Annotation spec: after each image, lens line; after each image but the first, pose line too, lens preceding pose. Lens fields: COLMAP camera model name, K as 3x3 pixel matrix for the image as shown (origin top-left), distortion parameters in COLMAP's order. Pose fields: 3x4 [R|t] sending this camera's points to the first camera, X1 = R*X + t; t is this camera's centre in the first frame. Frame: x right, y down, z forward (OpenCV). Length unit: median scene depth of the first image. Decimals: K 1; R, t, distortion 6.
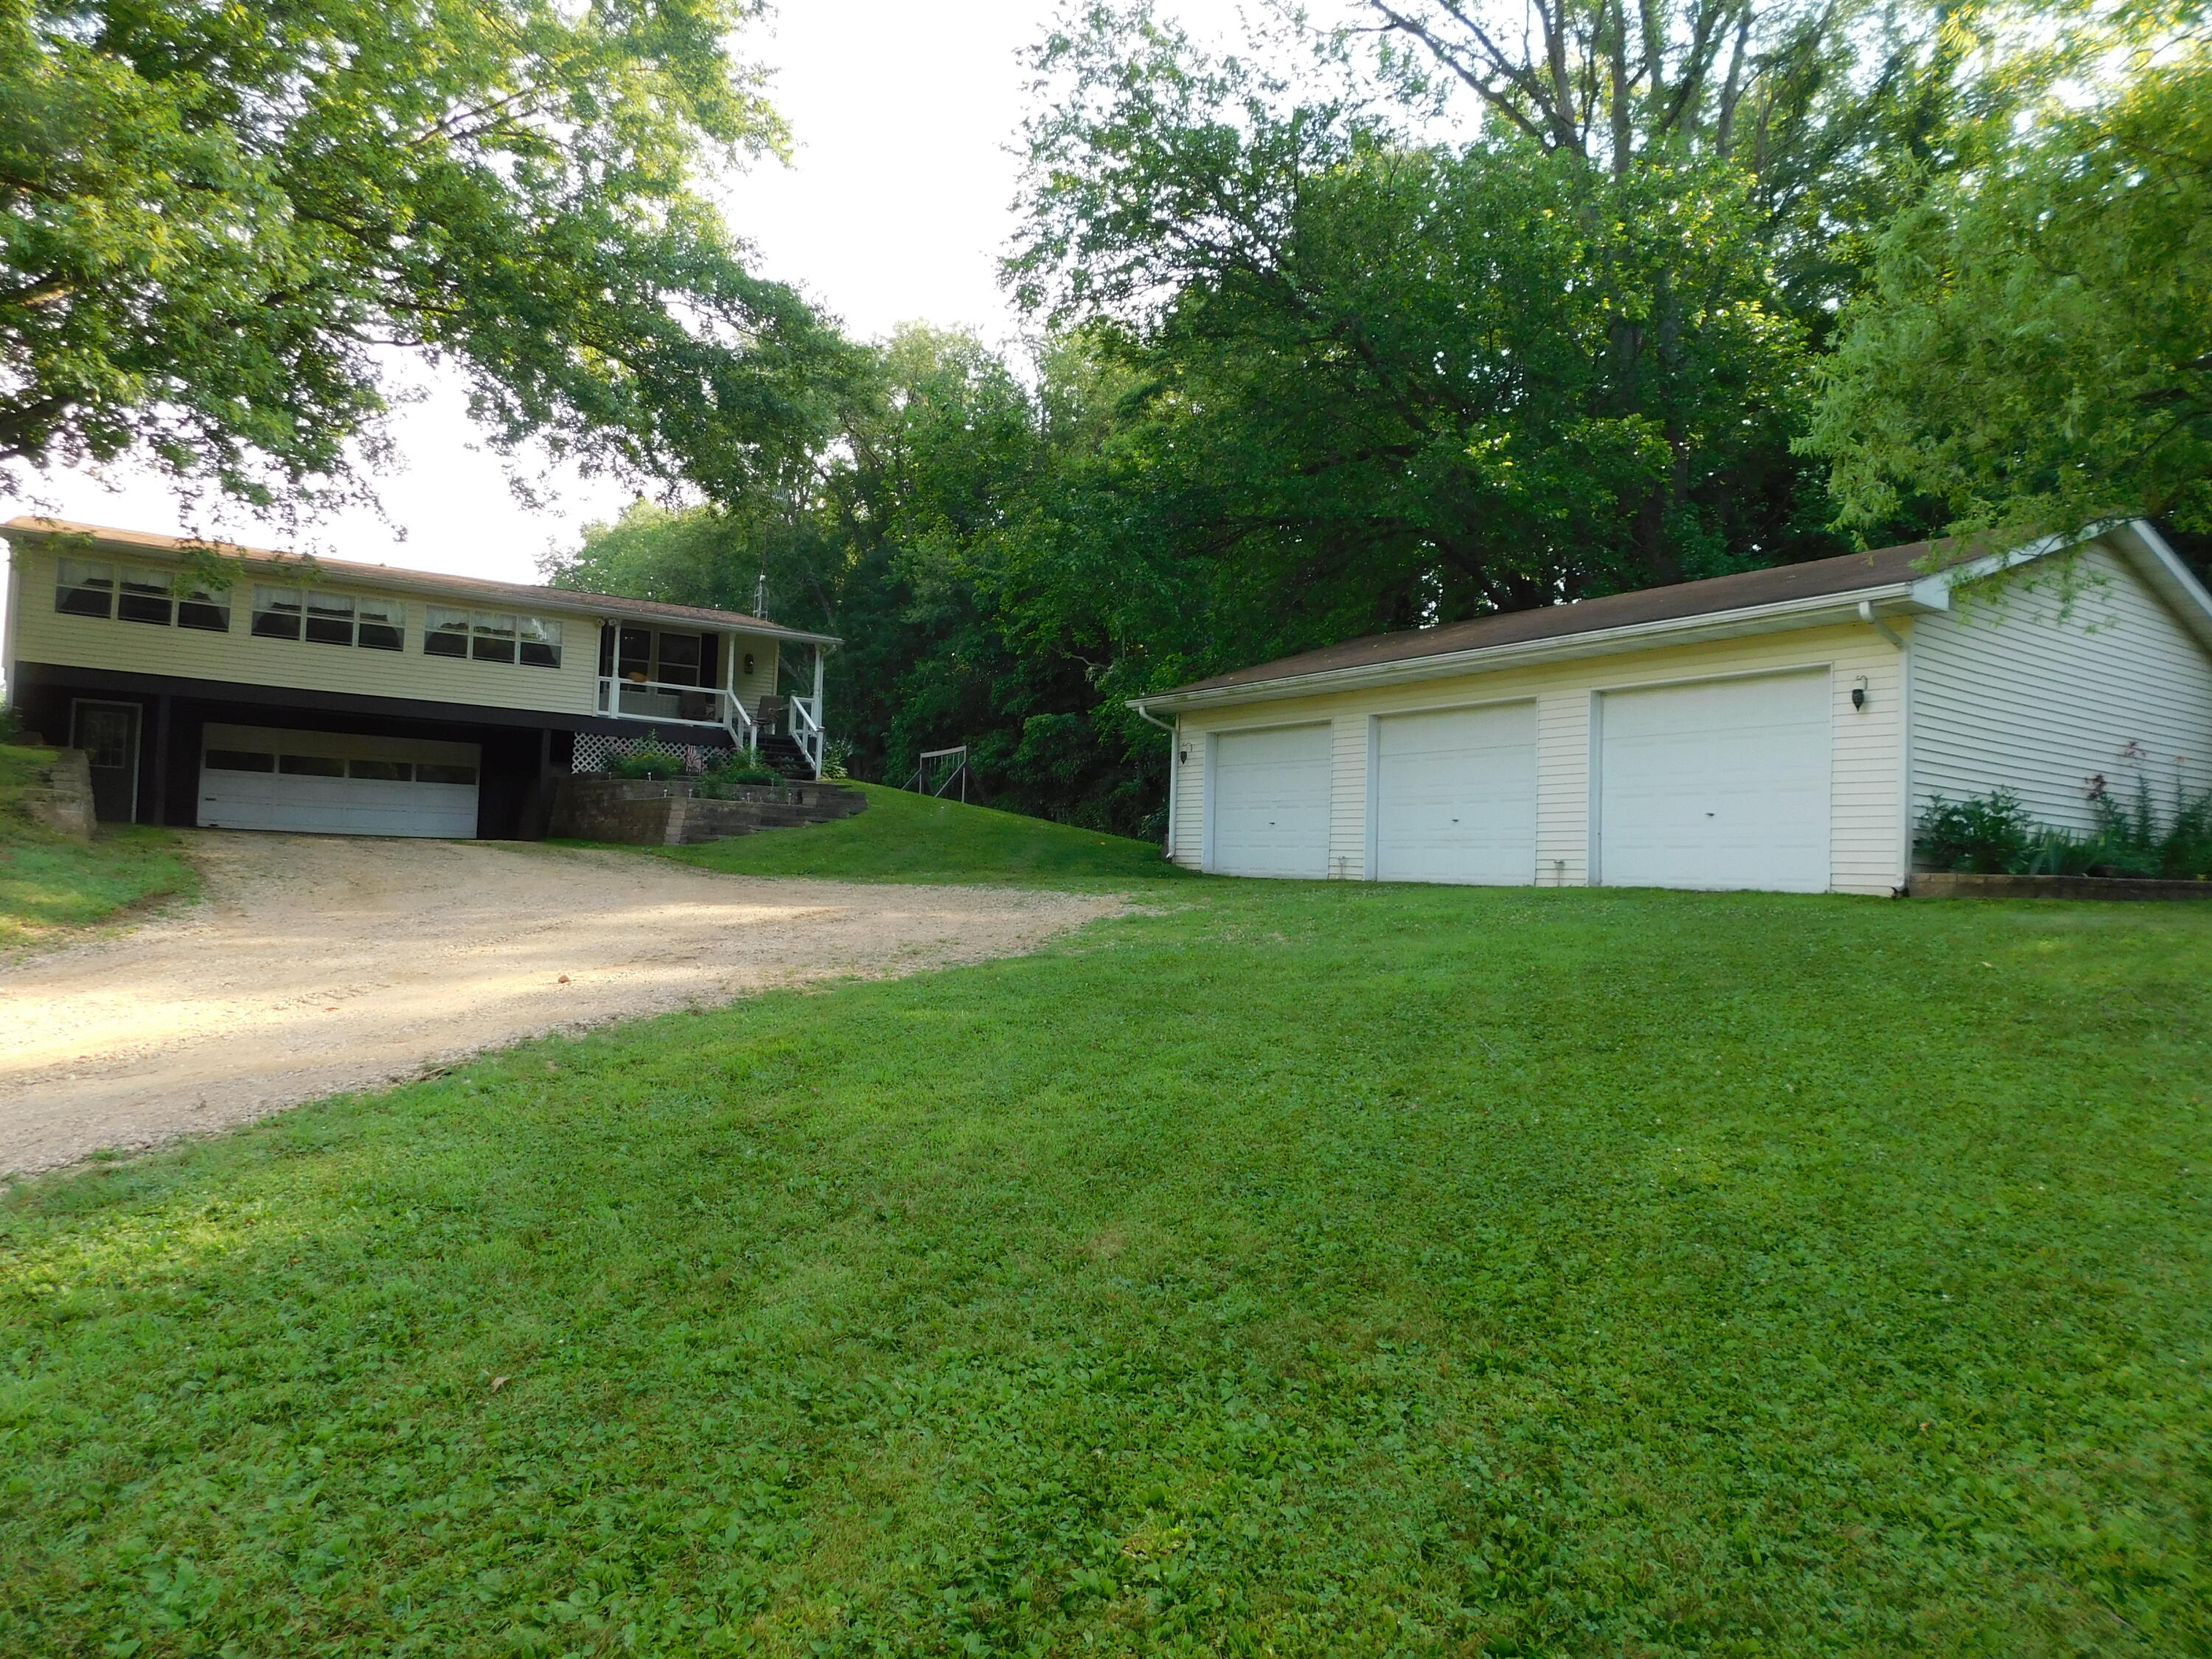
lens RADIAL K [[1449.3, 0, 1106.0], [0, 1449.3, 829.5], [0, 0, 1]] dist [-0.073731, 0.049846]
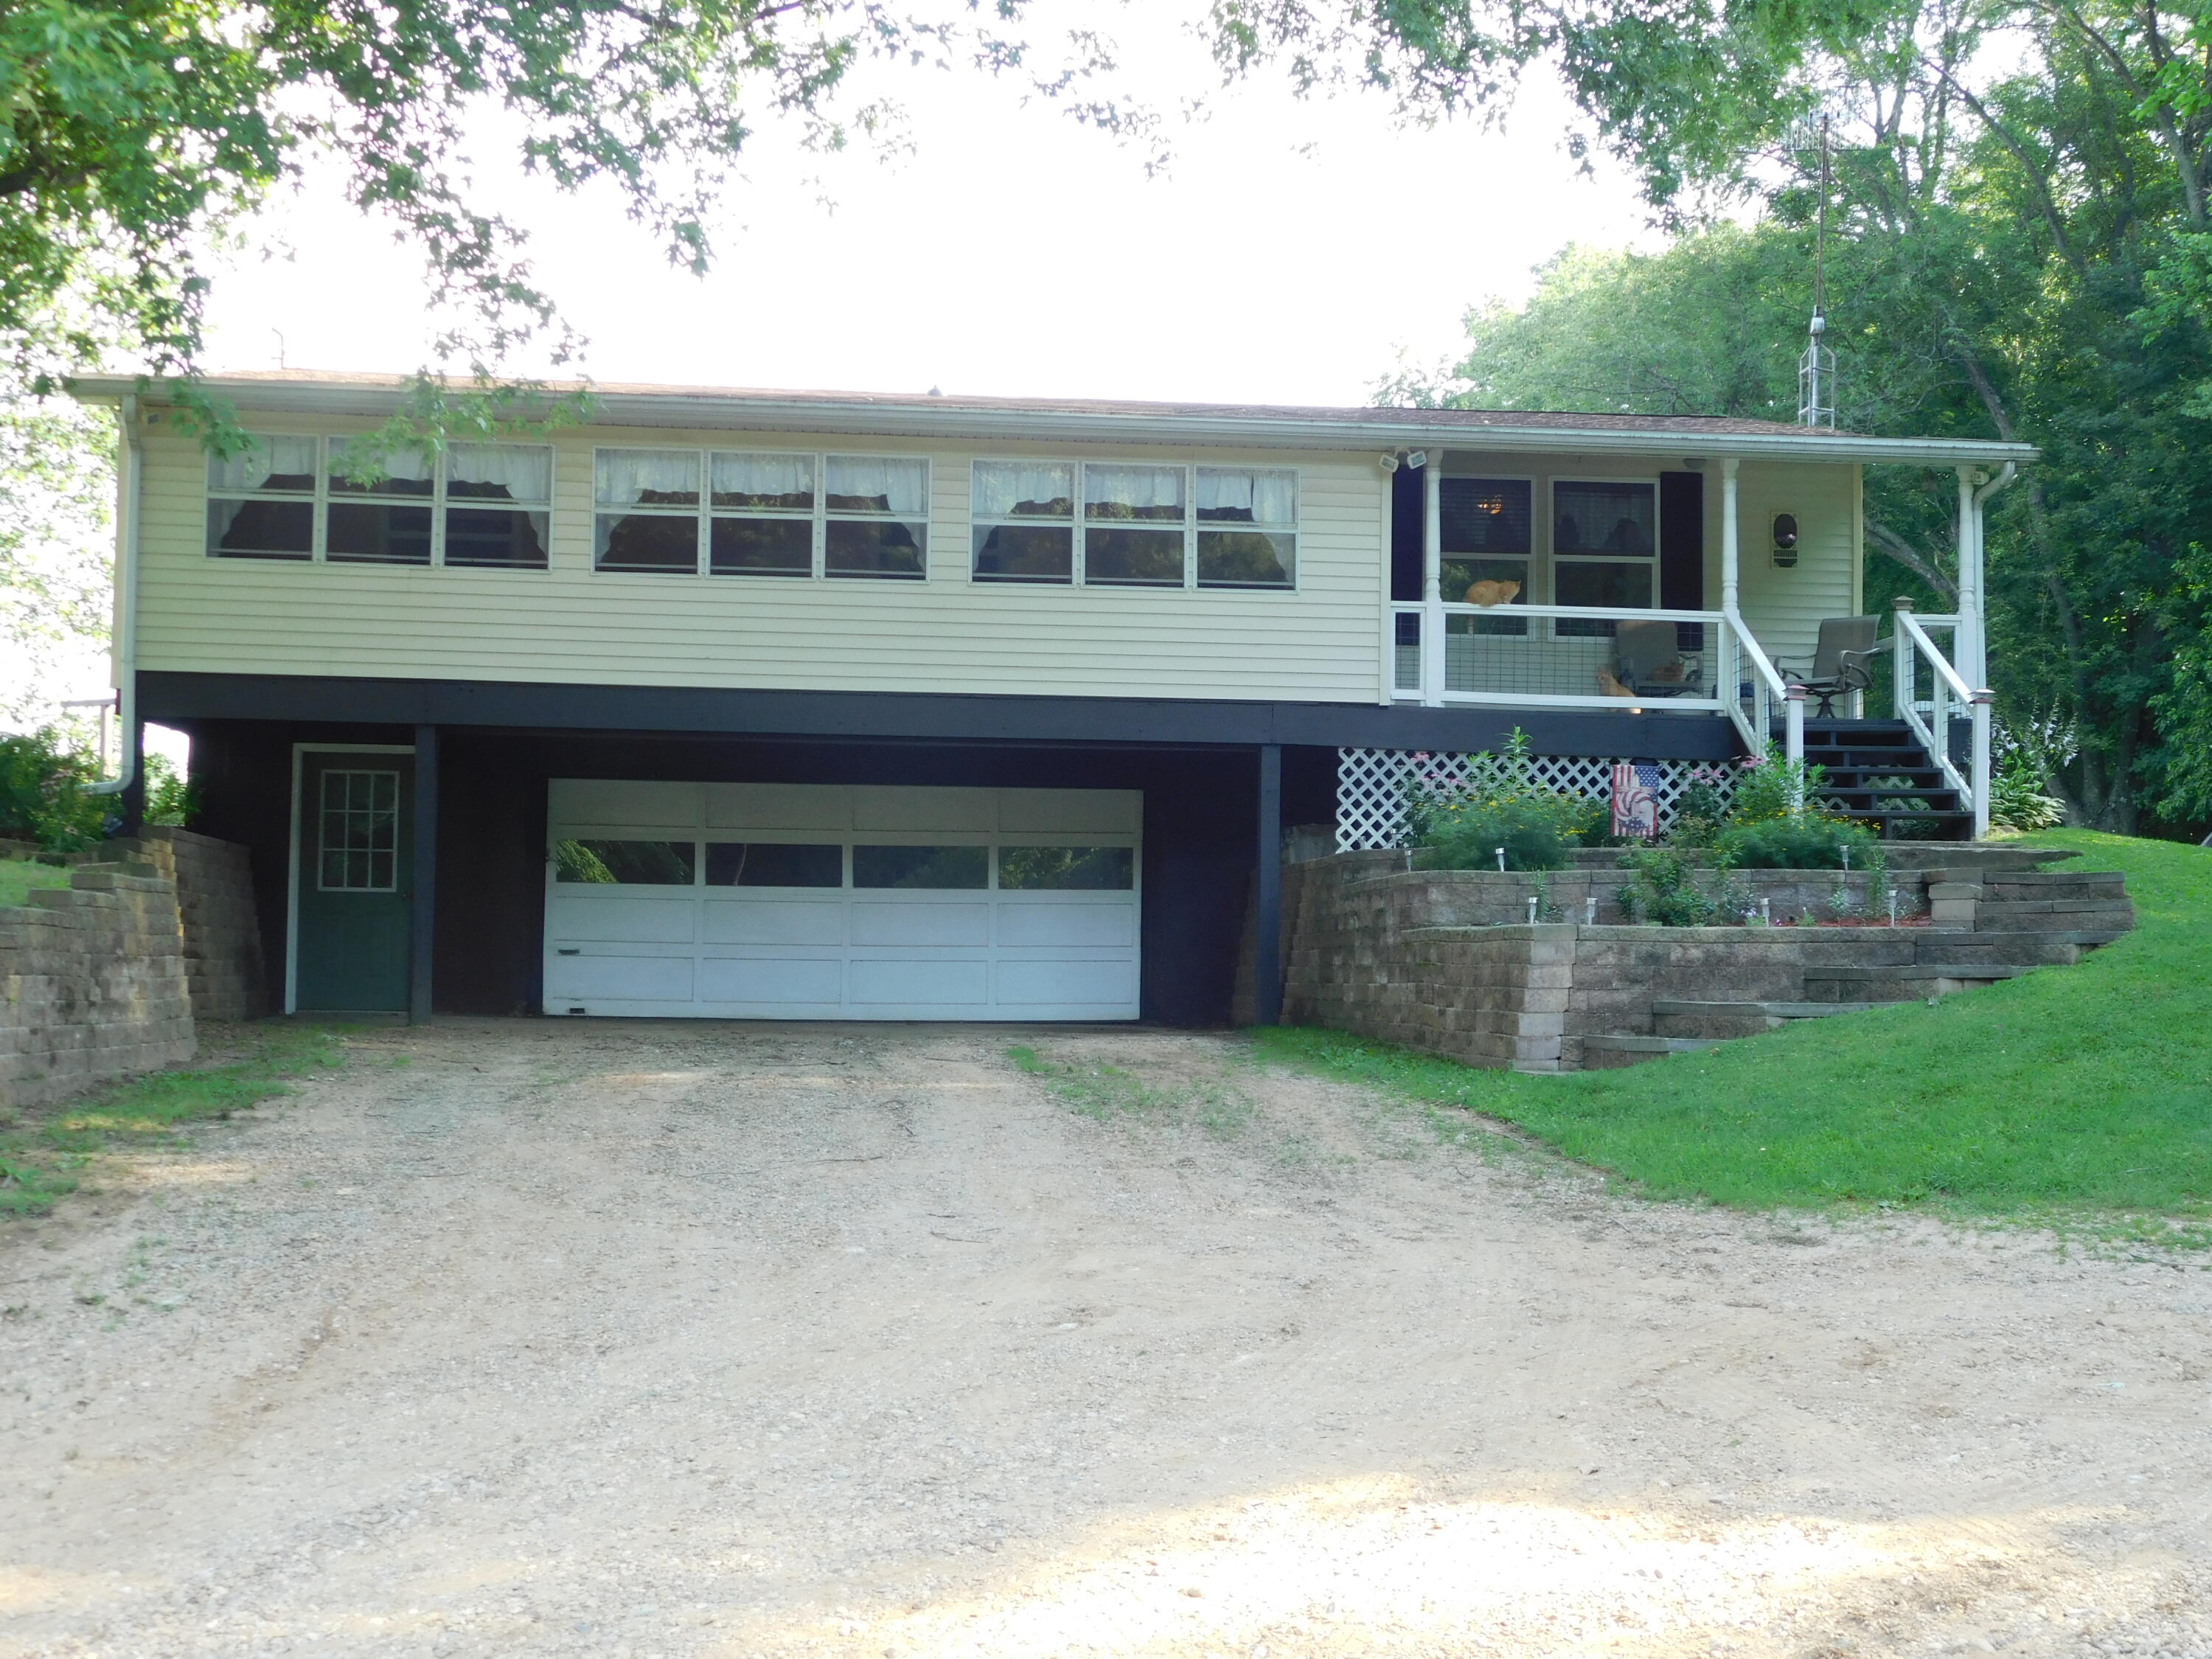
lens RADIAL K [[3057.9, 0, 1106.0], [0, 3057.9, 829.5], [0, 0, 1]] dist [0.012085, 0.090771]
pose [[0.884729, -0.053441, -0.463031, -0.039494], [0.039738, 0.998437, -0.039305, -0.014939], [0.464408, 0.016374, 0.885470, 0.225101]]
